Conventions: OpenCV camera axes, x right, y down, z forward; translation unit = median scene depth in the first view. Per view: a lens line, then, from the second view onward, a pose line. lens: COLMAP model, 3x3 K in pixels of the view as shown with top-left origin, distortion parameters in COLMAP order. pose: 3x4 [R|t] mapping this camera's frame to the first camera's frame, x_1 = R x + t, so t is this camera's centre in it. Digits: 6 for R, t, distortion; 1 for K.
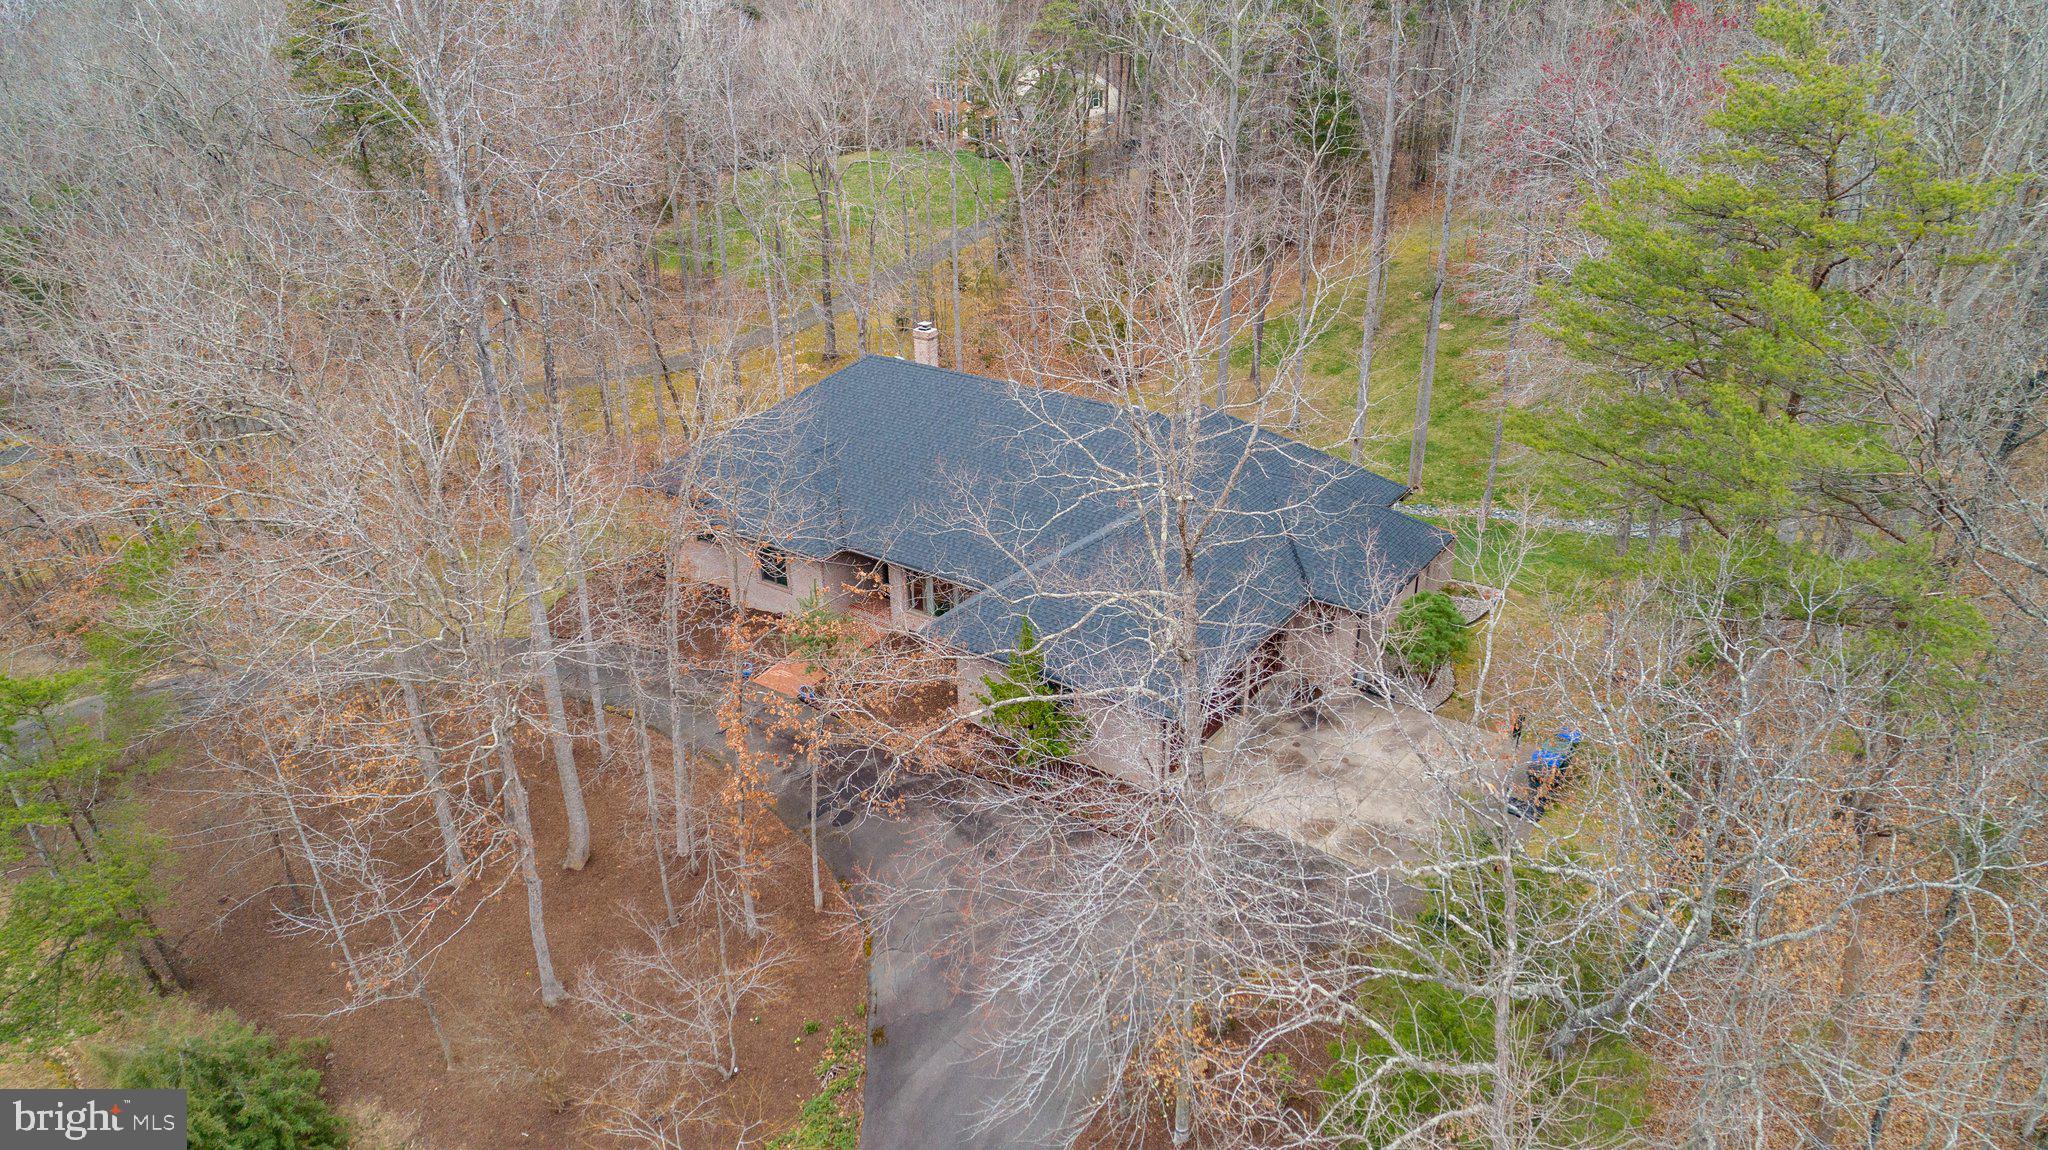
lens RADIAL K [[1381.2, 0, 1020.5], [0, 1381.2, 577.1], [0, 0, 1]] dist [-0.010932, 0.007678]
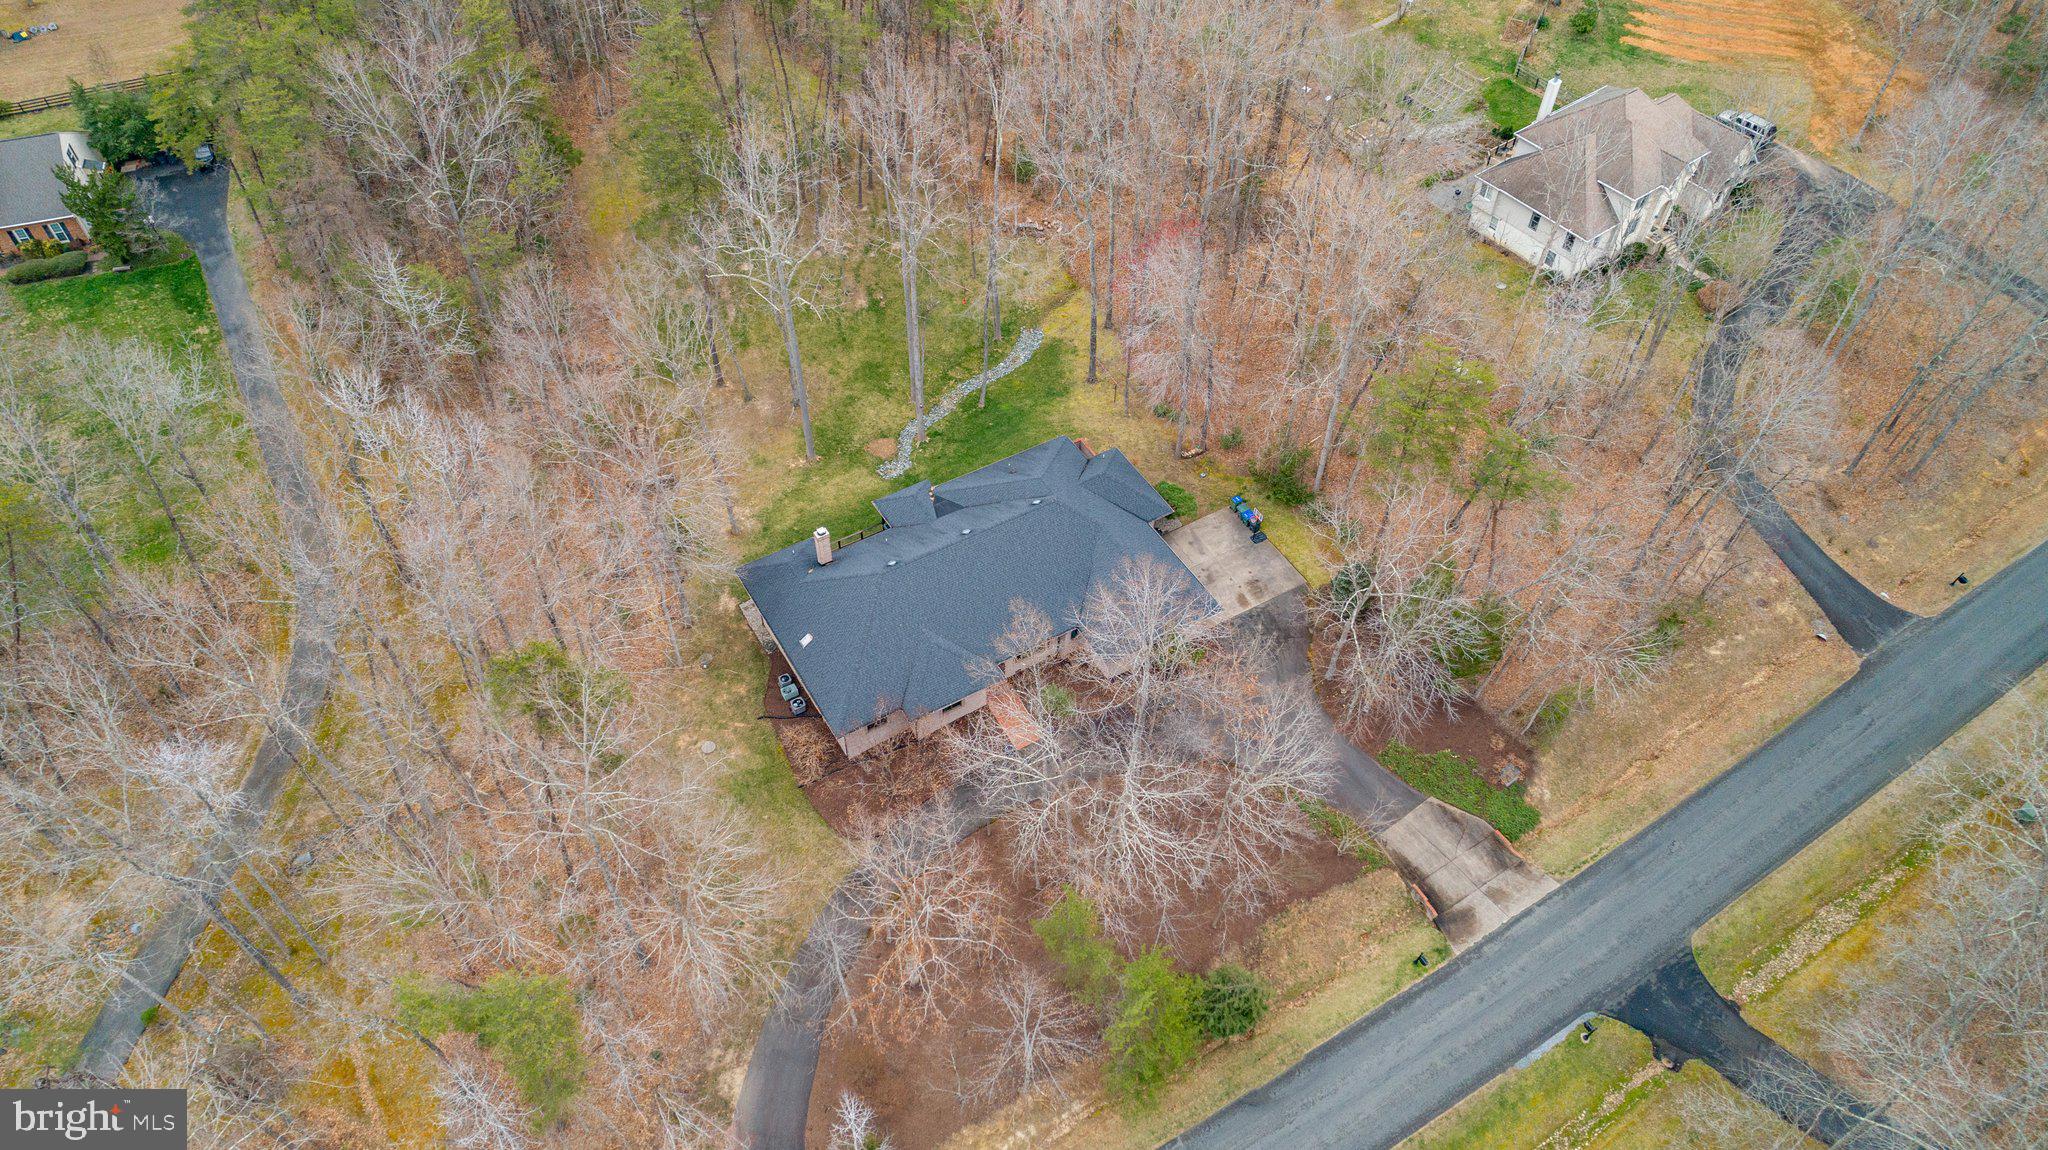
lens RADIAL K [[1381.2, 0, 1020.2], [0, 1381.2, 571.9], [0, 0, 1]] dist [-0.010932, 0.007678]
pose [[0.413479, -0.677374, 0.608441, -1.381364], [0.381937, 0.735638, 0.559429, -1.354534], [-0.826534, 0.001074, 0.562885, -0.054894]]
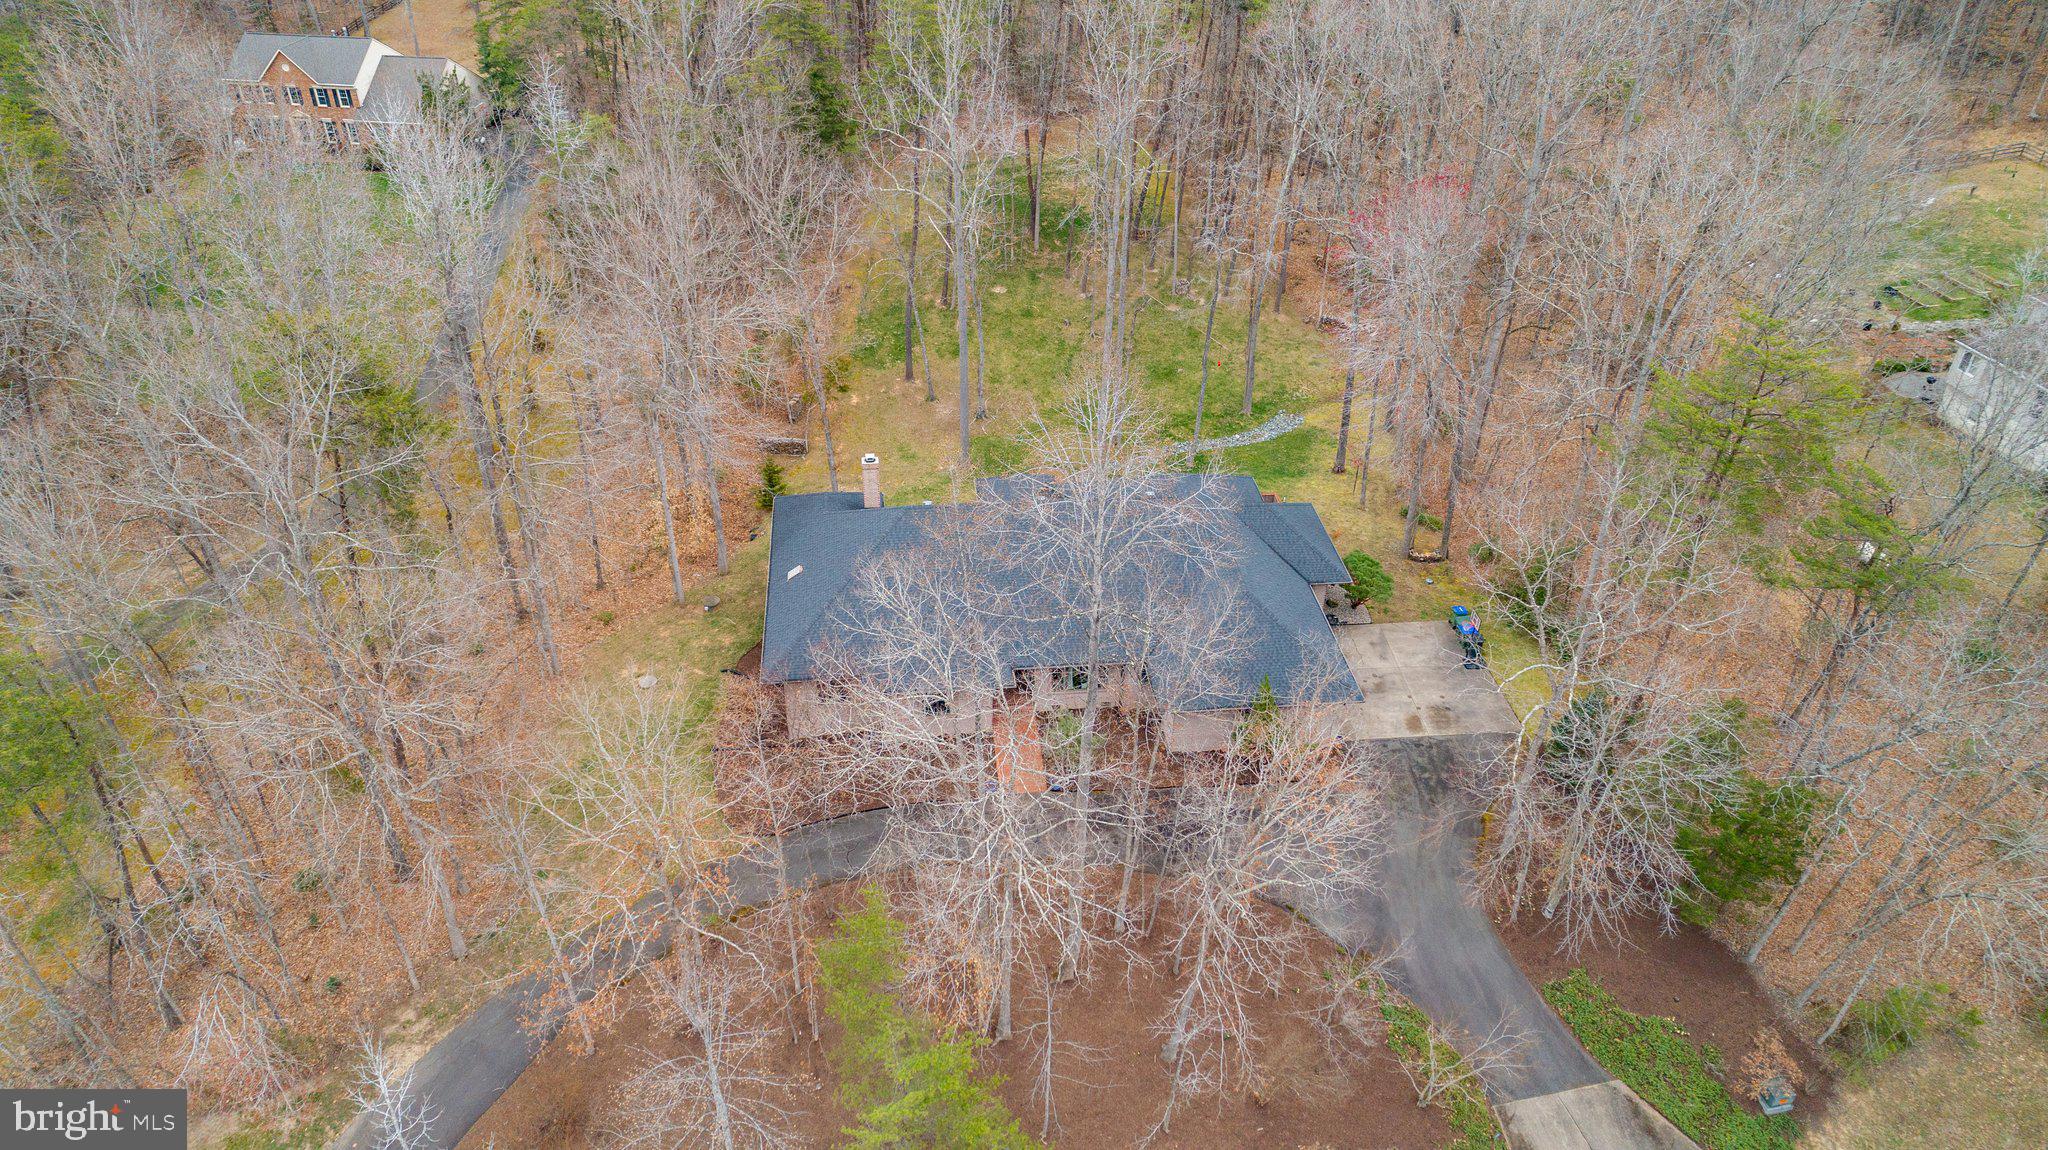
lens RADIAL K [[1381.2, 0, 1021.2], [0, 1381.2, 569.9], [0, 0, 1]] dist [-0.010932, 0.007678]
pose [[0.754690, -0.352783, 0.553161, -0.972960], [0.265314, 0.935218, 0.234468, -0.495327], [-0.600043, -0.030189, 0.799398, -0.034701]]
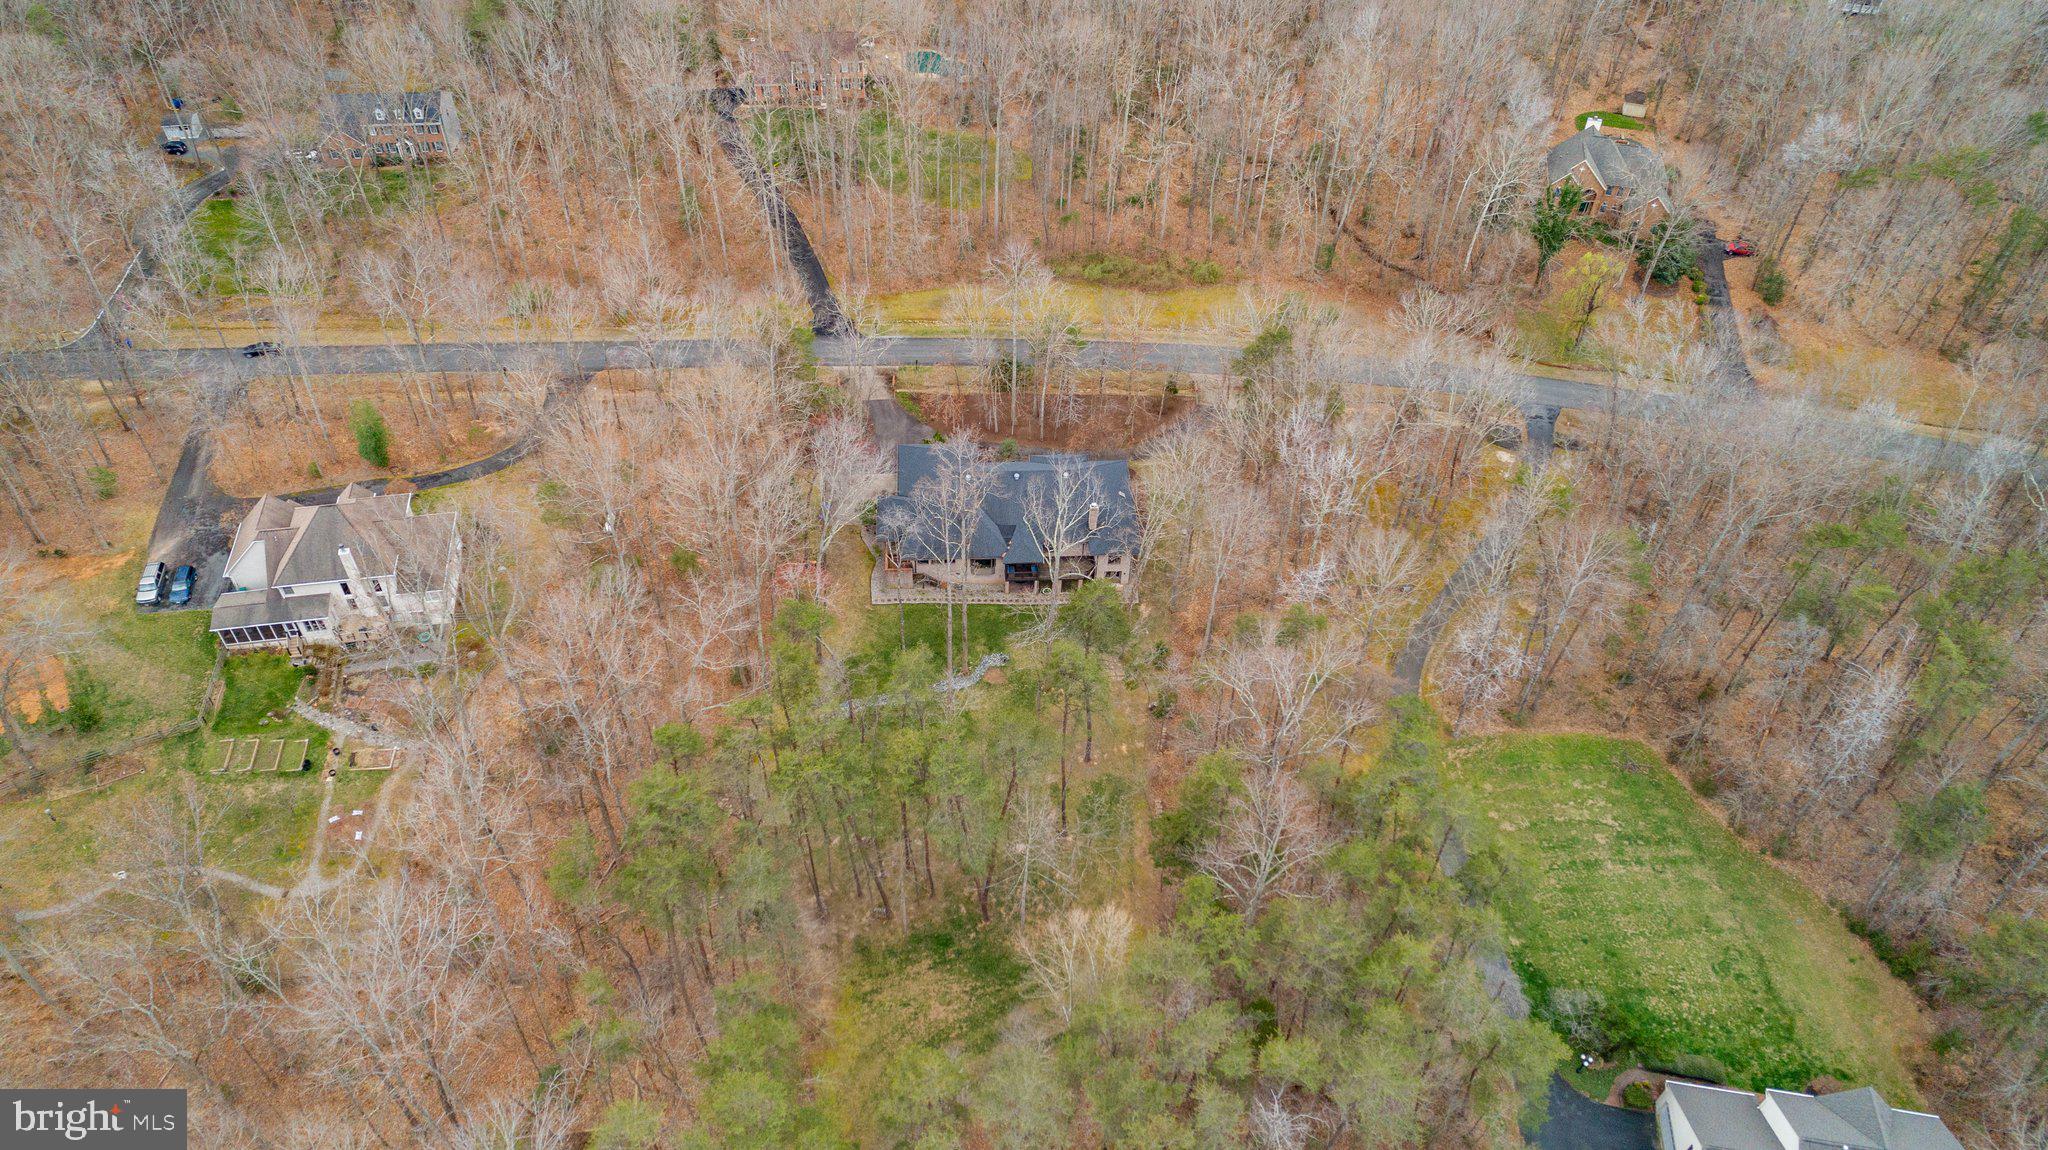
lens RADIAL K [[1381.2, 0, 1021.2], [0, 1381.2, 577.9], [0, 0, 1]] dist [-0.010932, 0.007678]
pose [[-0.784277, 0.432313, -0.444990, 1.791766], [-0.284250, 0.387156, 0.877105, -3.401160], [0.551464, 0.814381, -0.180753, 2.200870]]
